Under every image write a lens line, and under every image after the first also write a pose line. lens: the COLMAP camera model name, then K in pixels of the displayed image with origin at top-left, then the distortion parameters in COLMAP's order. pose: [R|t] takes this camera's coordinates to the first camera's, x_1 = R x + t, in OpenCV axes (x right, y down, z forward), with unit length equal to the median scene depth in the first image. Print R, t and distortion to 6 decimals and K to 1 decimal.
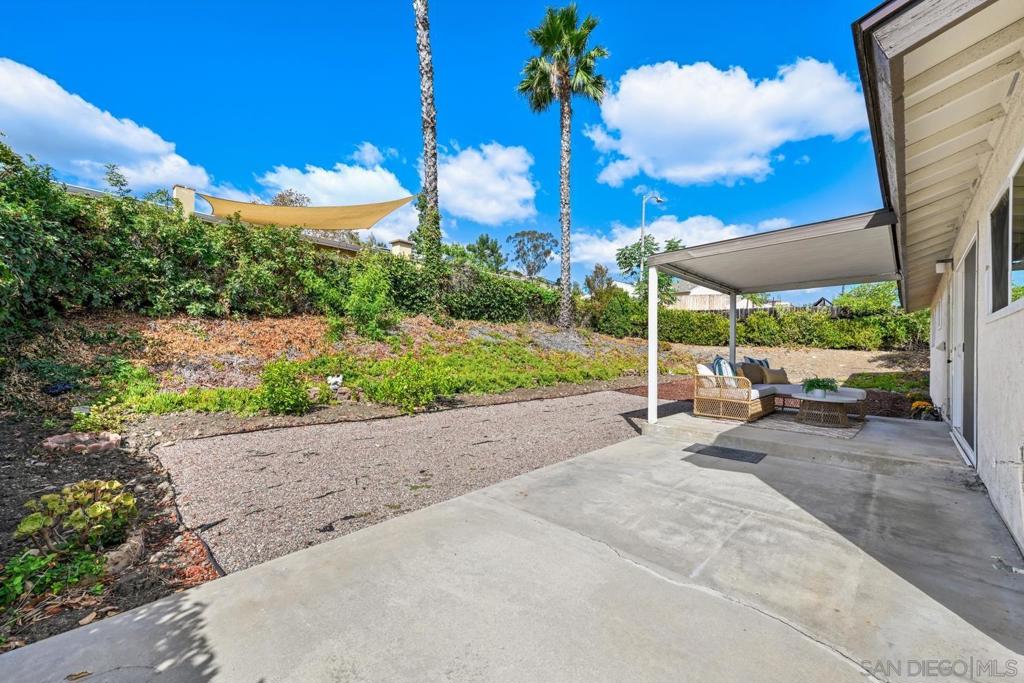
lens RADIAL K [[402.2, 0, 513.1], [0, 402.2, 346.1], [0, 0, 1]] dist [0.001927, 0.000142]
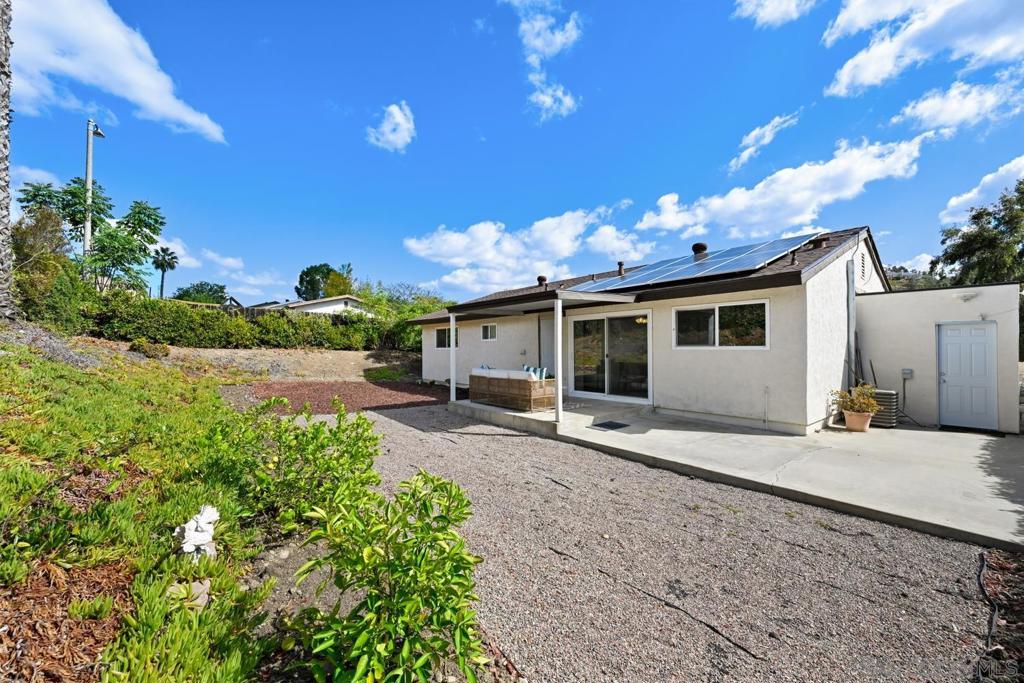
lens RADIAL K [[402.2, 0, 513.1], [0, 402.2, 346.1], [0, 0, 1]] dist [0.001927, 0.000142]
pose [[0.142247, -0.013533, 0.989739, -0.302558], [0.001105, 0.999908, 0.013513, -0.019308], [-0.989831, -0.000828, 0.142249, 0.318056]]
